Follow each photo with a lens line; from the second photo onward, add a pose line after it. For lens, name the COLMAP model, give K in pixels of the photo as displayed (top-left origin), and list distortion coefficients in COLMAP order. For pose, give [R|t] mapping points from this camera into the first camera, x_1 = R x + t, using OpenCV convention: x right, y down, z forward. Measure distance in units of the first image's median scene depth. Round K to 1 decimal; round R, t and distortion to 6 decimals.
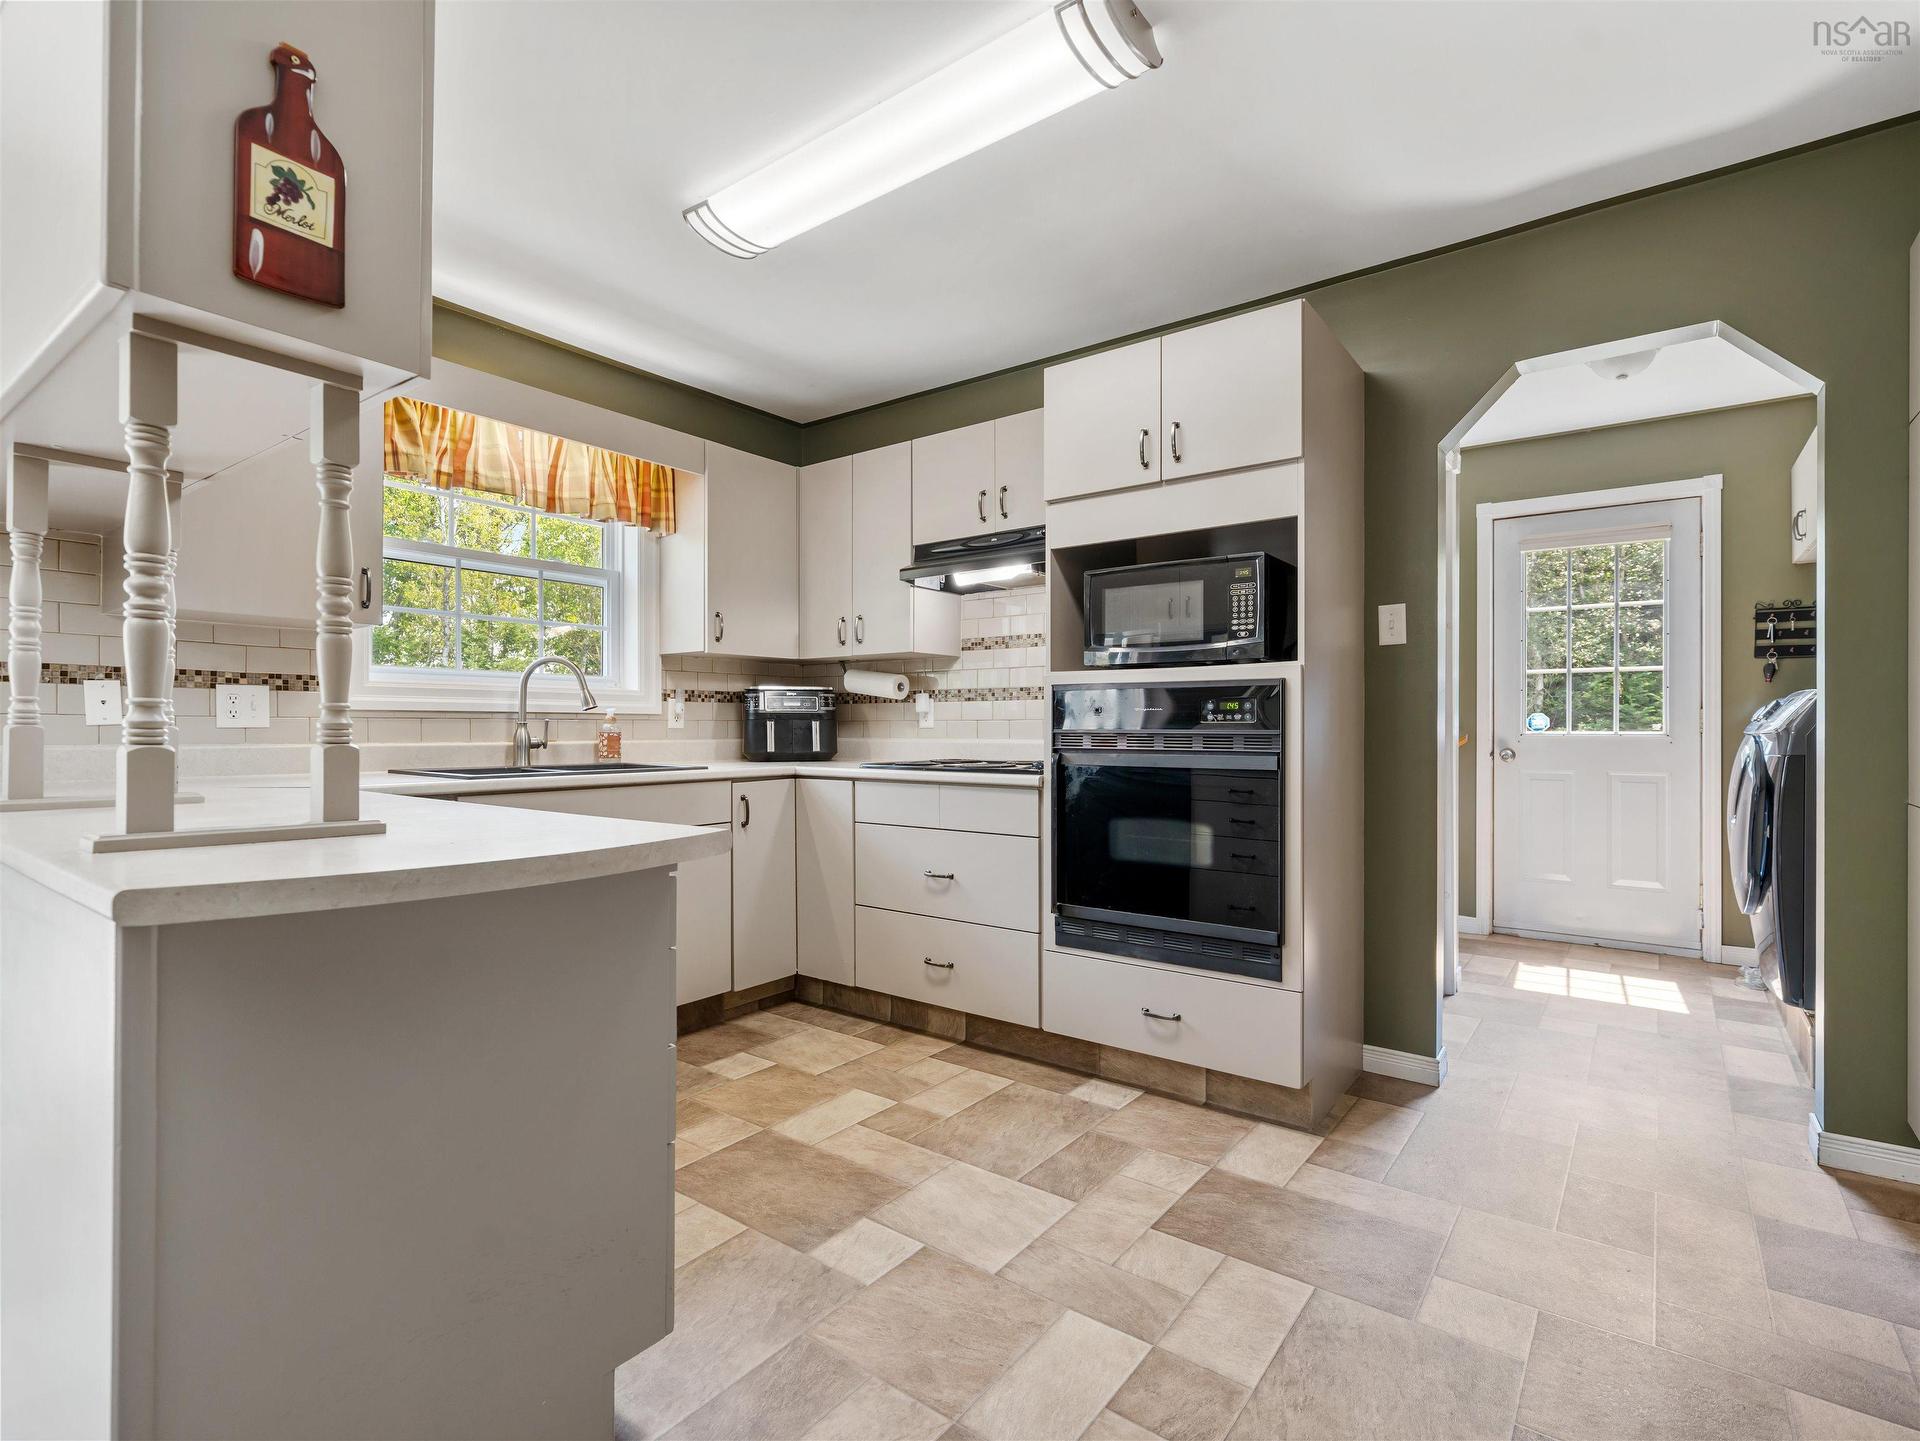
lens RADIAL K [[941.7, 0, 972.4], [0, 941.7, 721.7], [0, 0, 1]] dist [-0.005502, 0.003296]
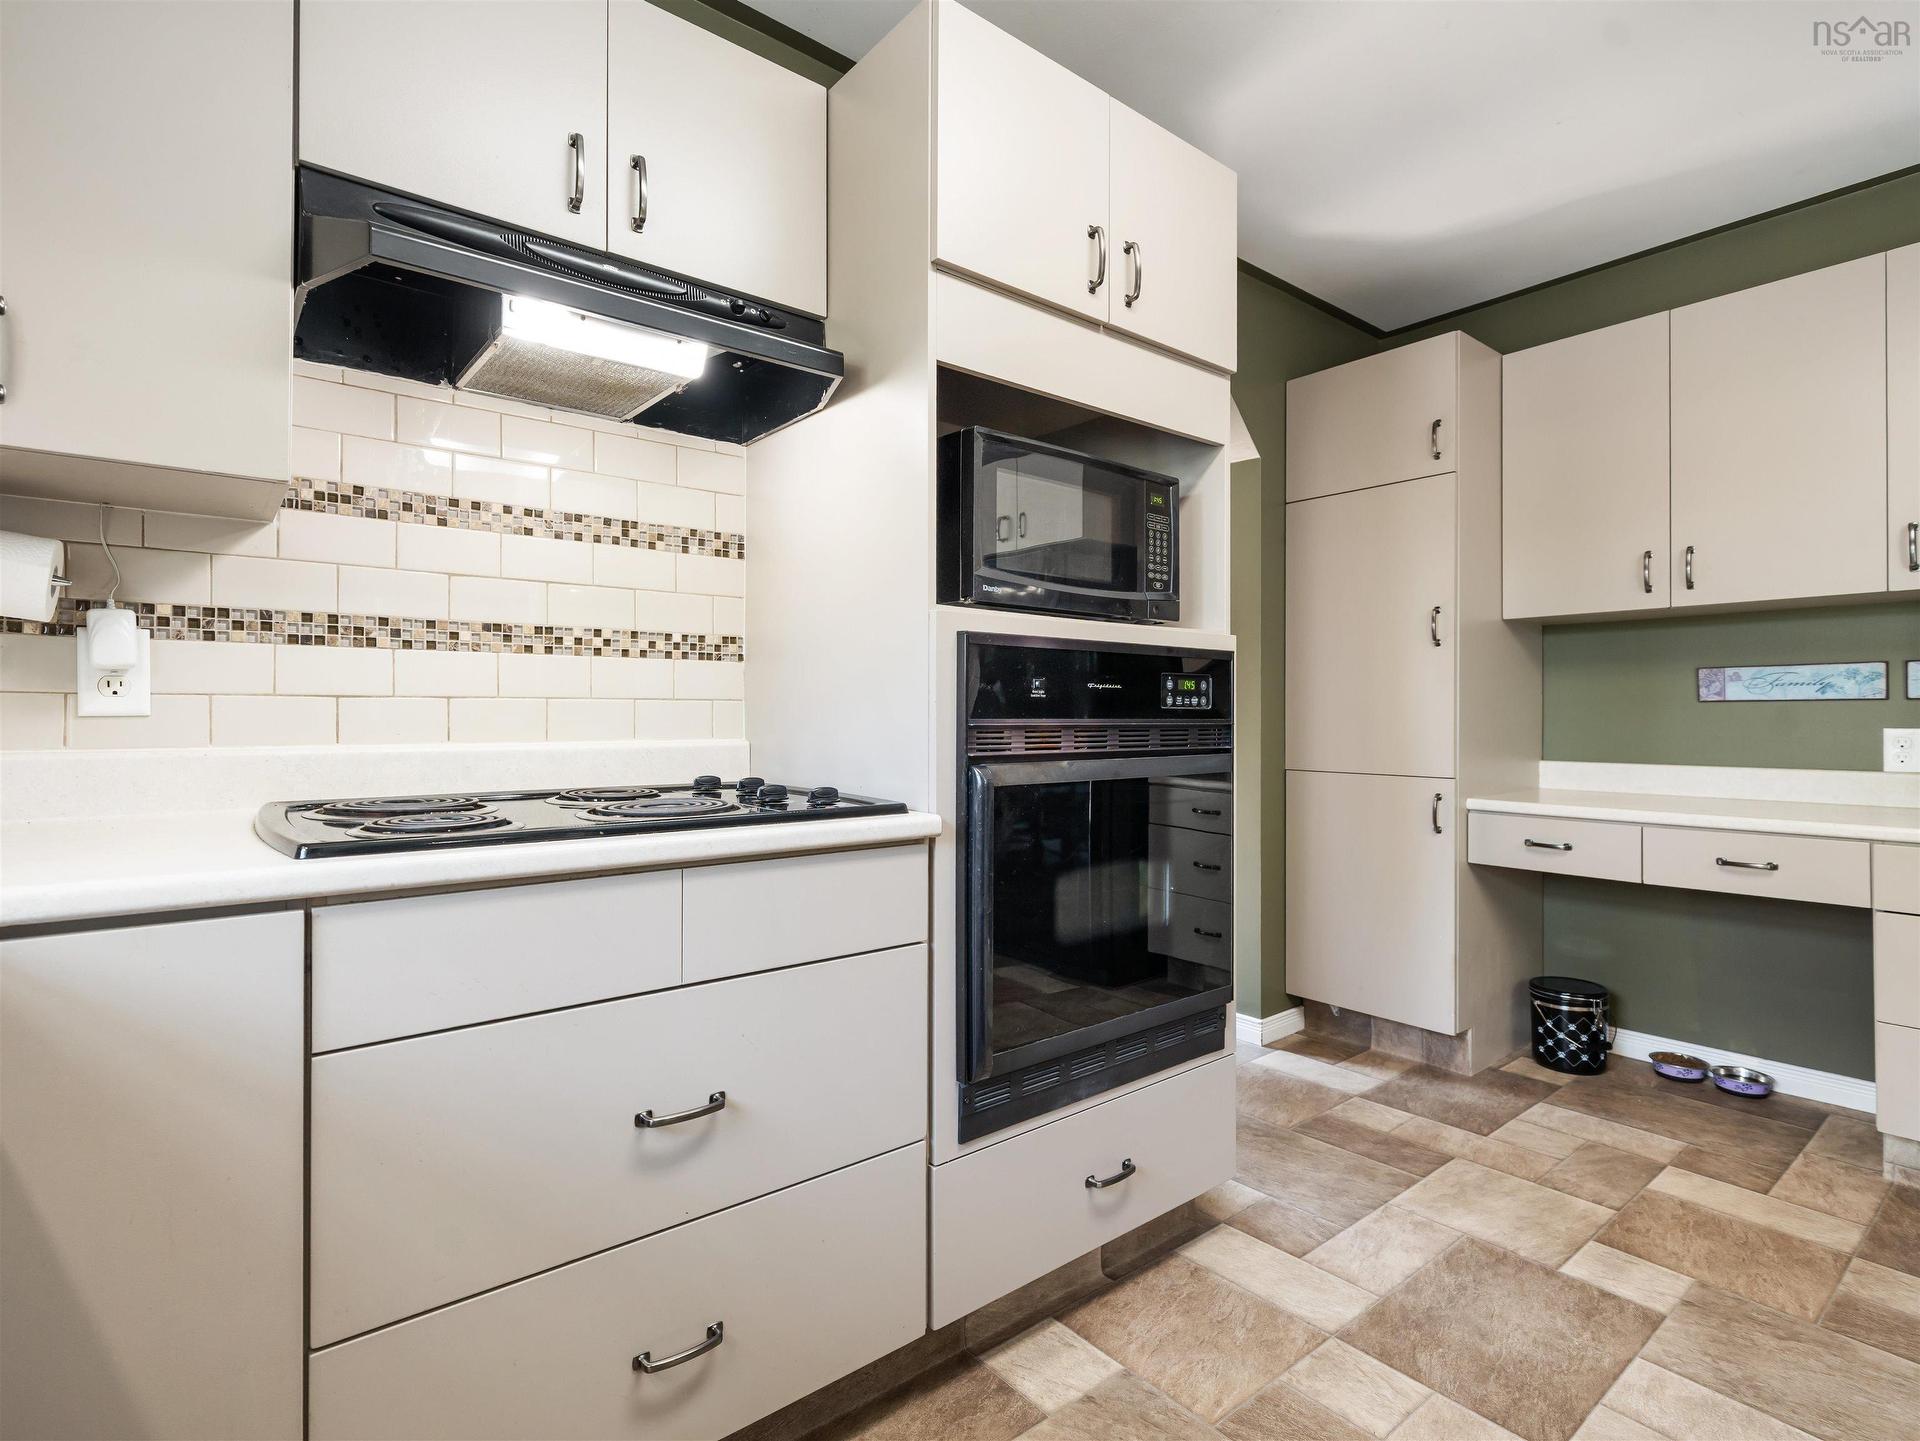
lens RADIAL K [[941.7, 0, 971.6], [0, 941.7, 712.9], [0, 0, 1]] dist [-0.005502, 0.003296]
pose [[0.251288, 0.005499, 0.967897, -0.415882], [-0.005700, 0.999975, -0.004201, 0.007383], [-0.967896, -0.004462, 0.251313, 0.900612]]
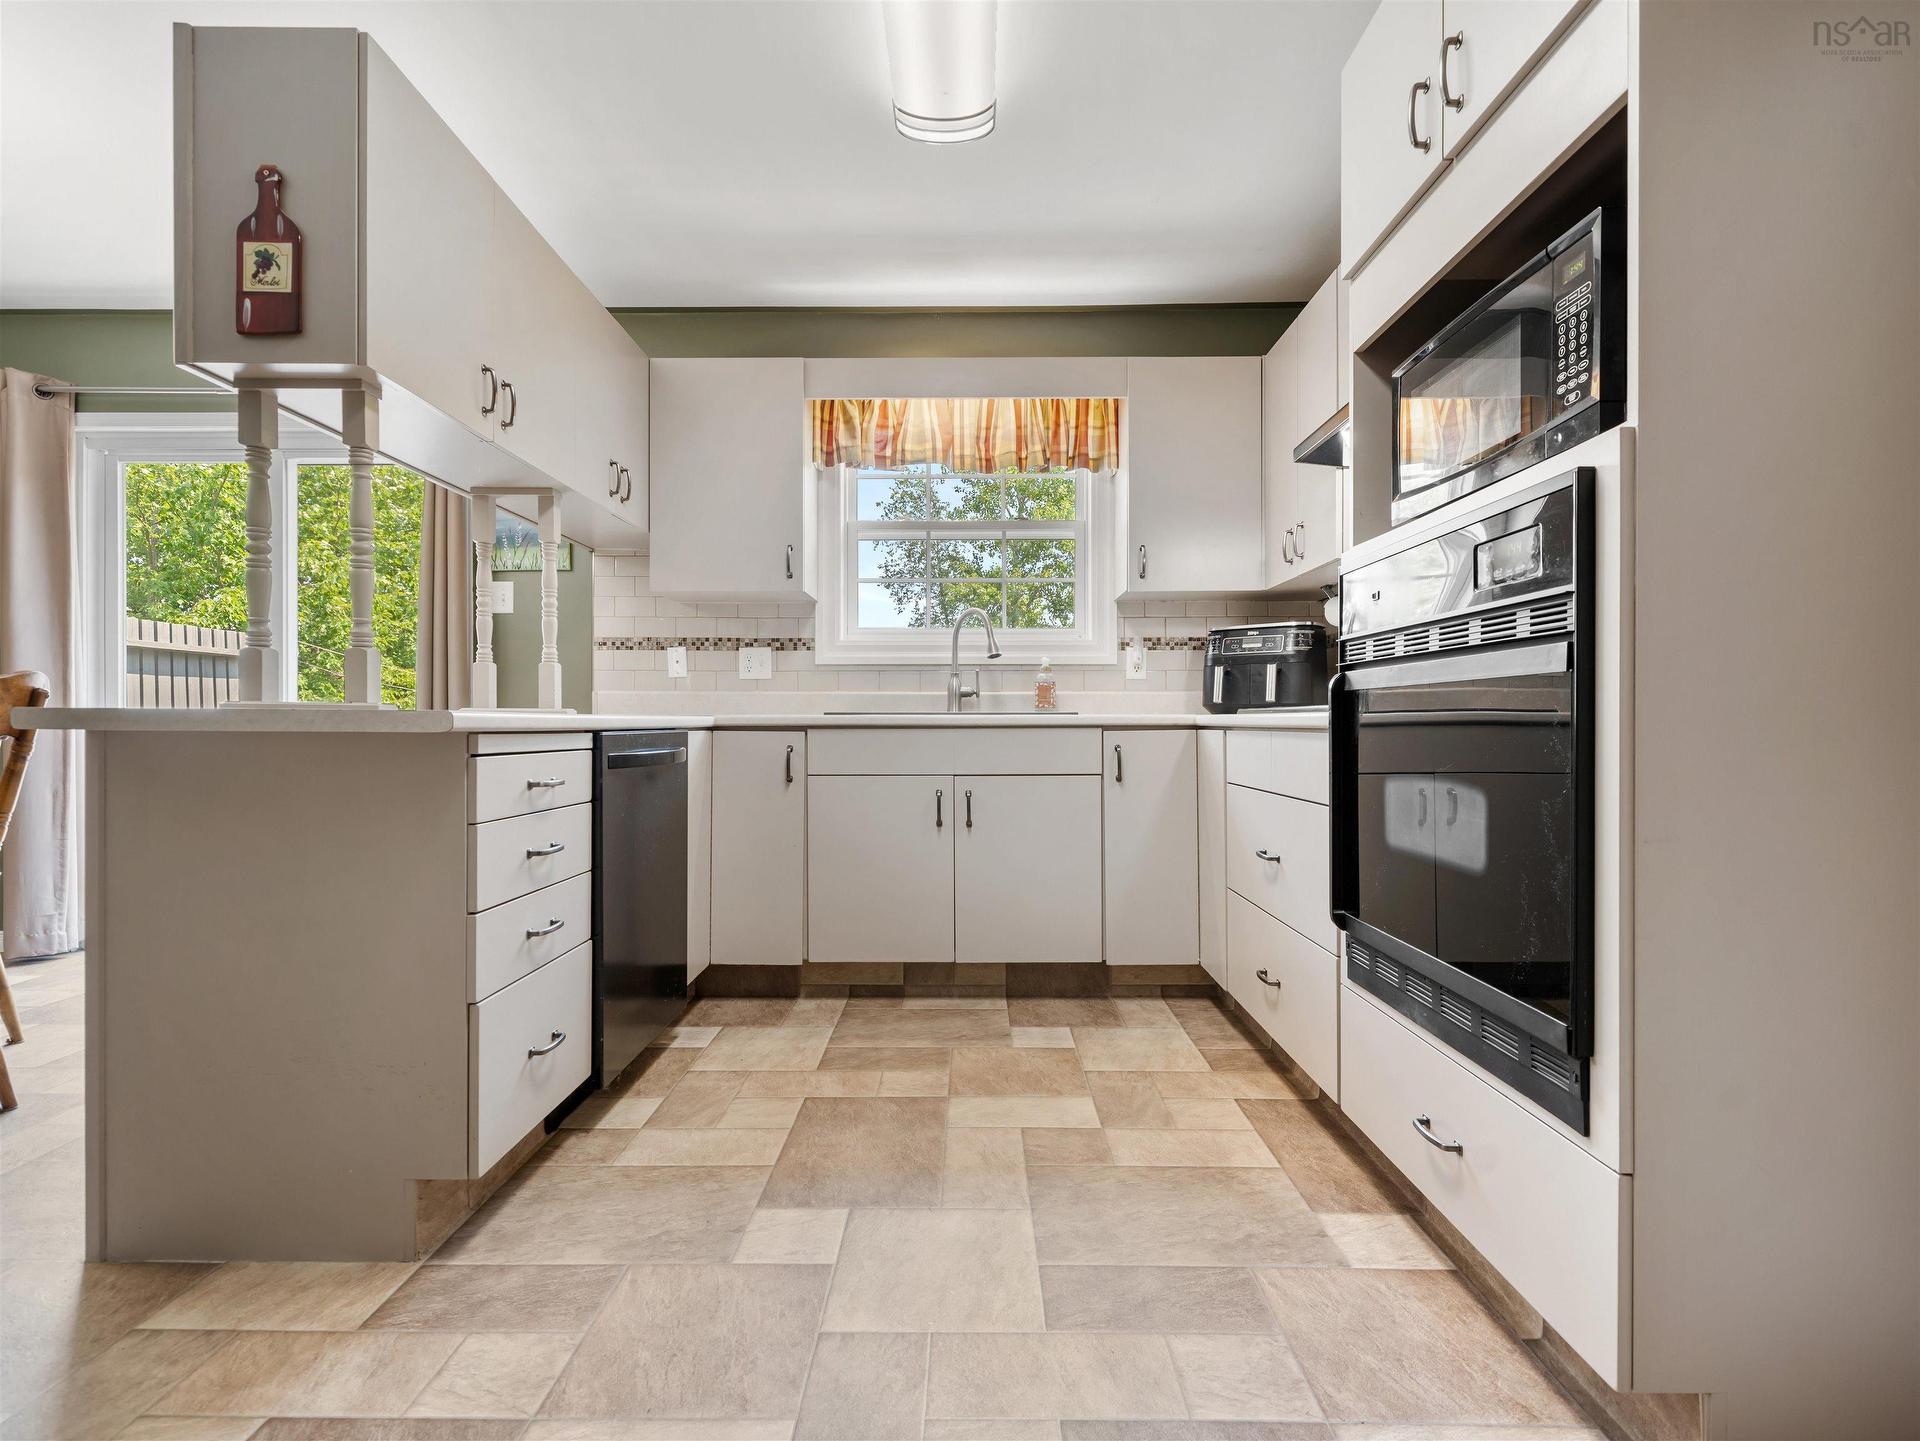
lens RADIAL K [[941.7, 0, 958.0], [0, 941.7, 727.0], [0, 0, 1]] dist [-0.005502, 0.003296]
pose [[0.579089, 0.000964, -0.815264, 0.467433], [0.005490, 0.999972, 0.005081, 0.066525], [0.815246, -0.007418, 0.579068, 0.438378]]
